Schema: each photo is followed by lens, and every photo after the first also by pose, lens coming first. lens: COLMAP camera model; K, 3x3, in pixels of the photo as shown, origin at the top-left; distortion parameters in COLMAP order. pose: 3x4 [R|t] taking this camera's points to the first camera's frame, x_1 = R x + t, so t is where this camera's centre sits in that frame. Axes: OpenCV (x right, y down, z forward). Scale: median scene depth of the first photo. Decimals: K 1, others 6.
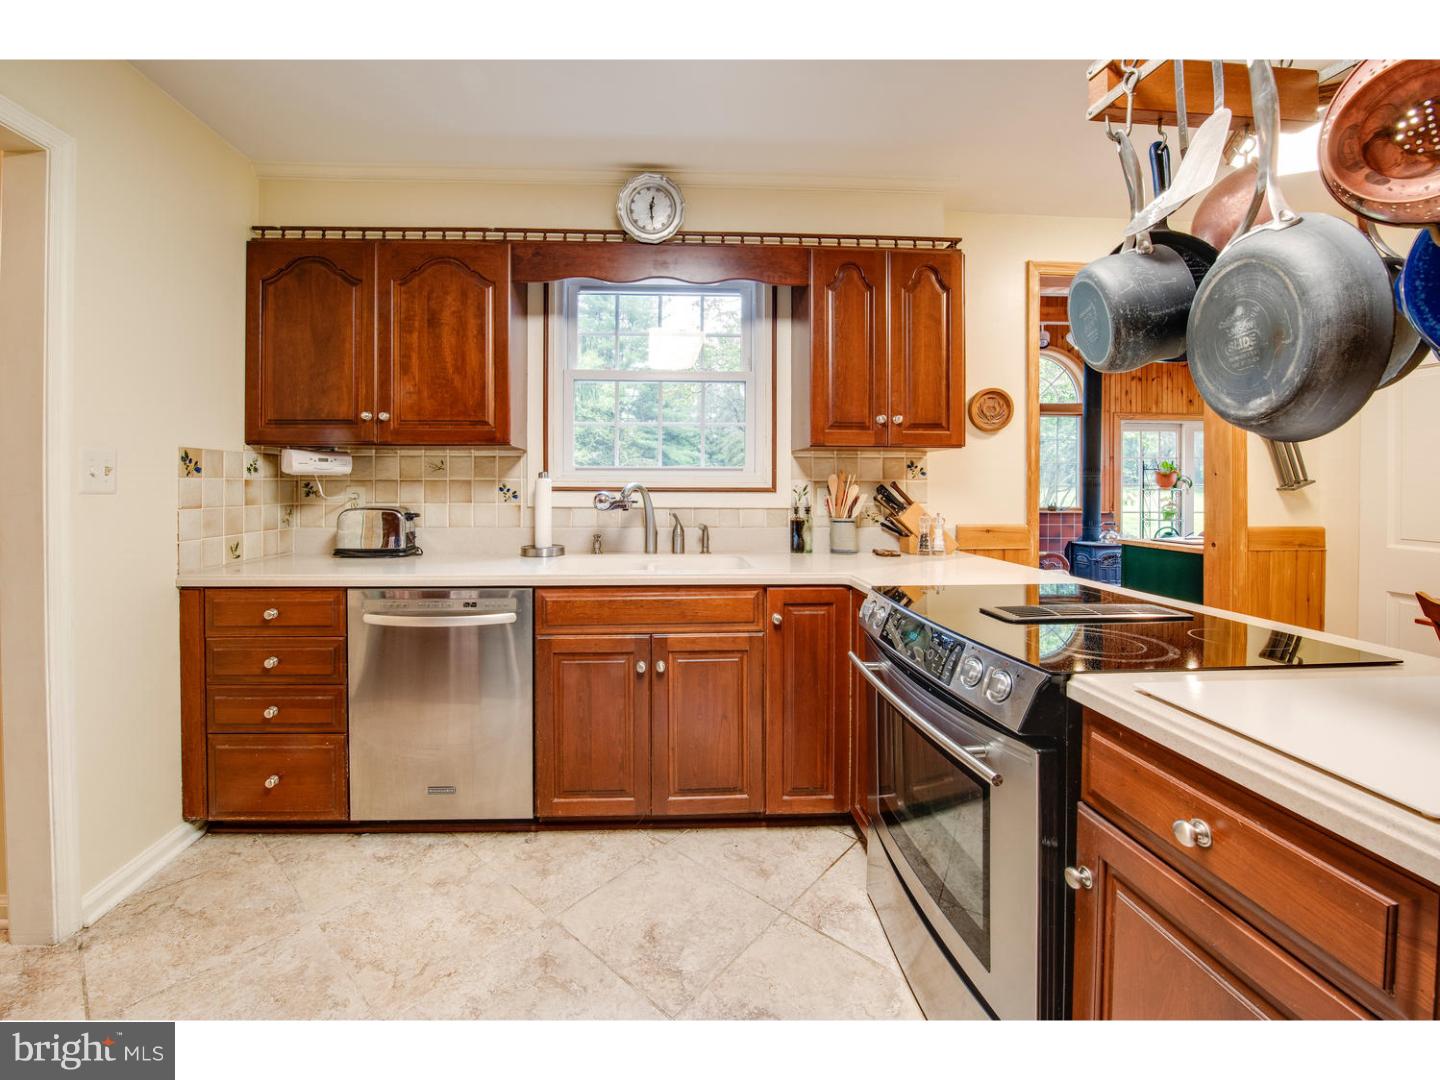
lens RADIAL K [[605.4, 0, 689.9], [0, 605.4, 488.8], [0, 0, 1]] dist [-0.017087, 0.000012]
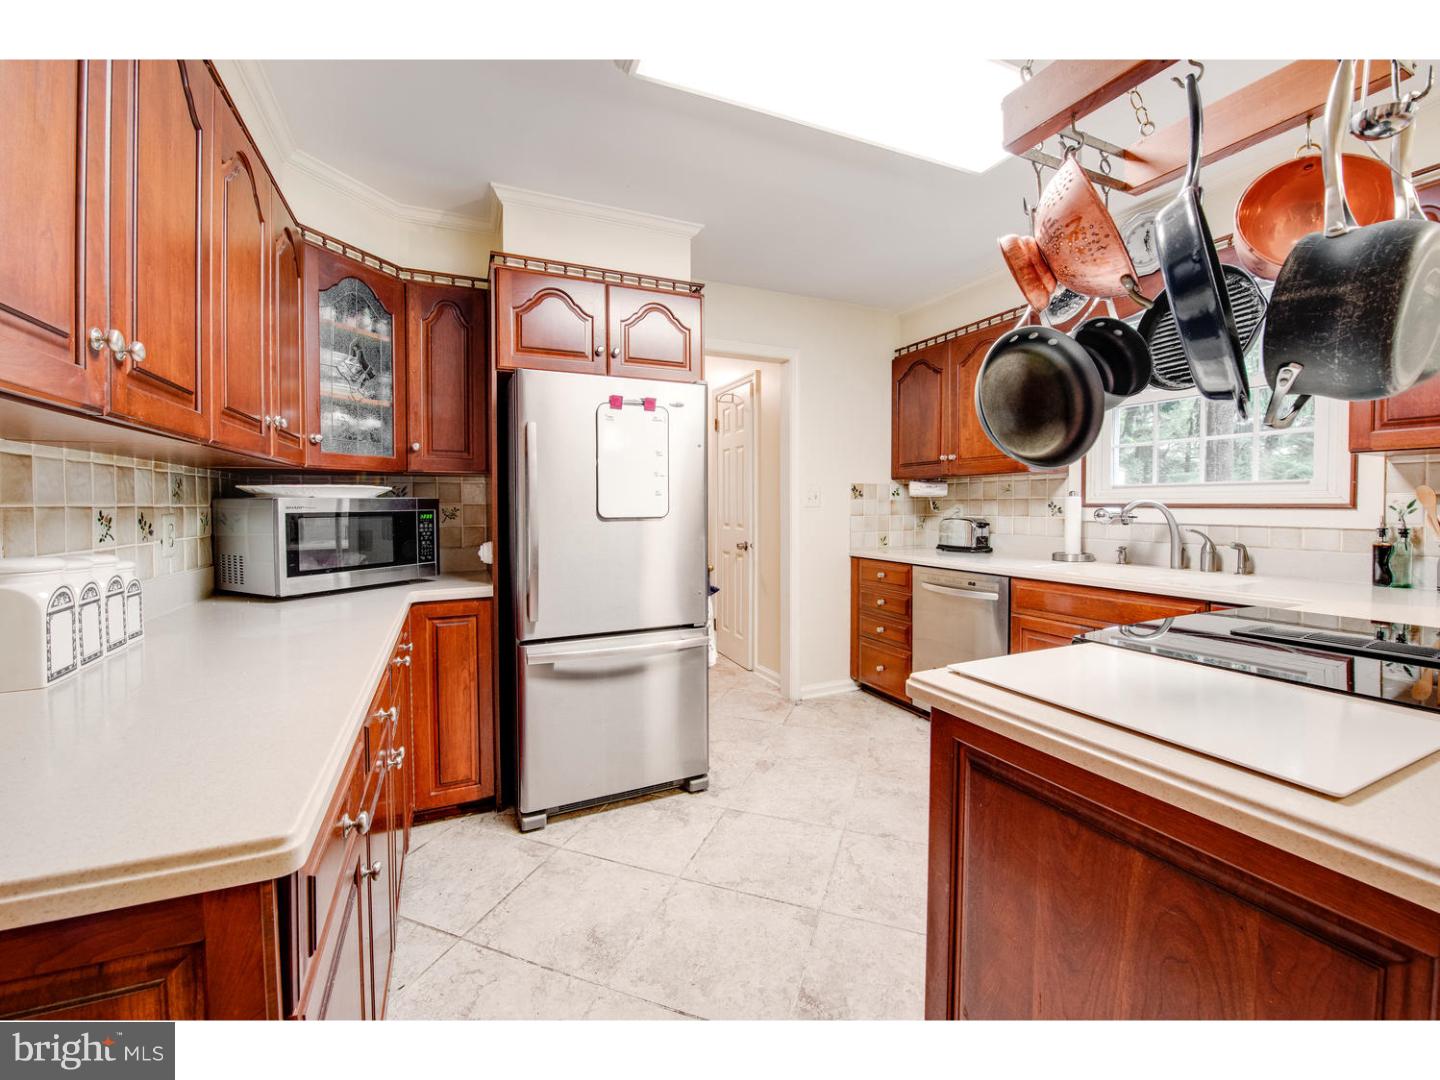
lens RADIAL K [[600.0, 0, 715.2], [0, 600.0, 522.3], [0, 0, 1]] dist [-0.002009, -0.000167]
pose [[0.363212, 0.023952, -0.931399, 0.671622], [-0.001457, 0.999683, 0.025140, 0.005855], [0.931705, -0.007774, 0.363132, -0.095557]]
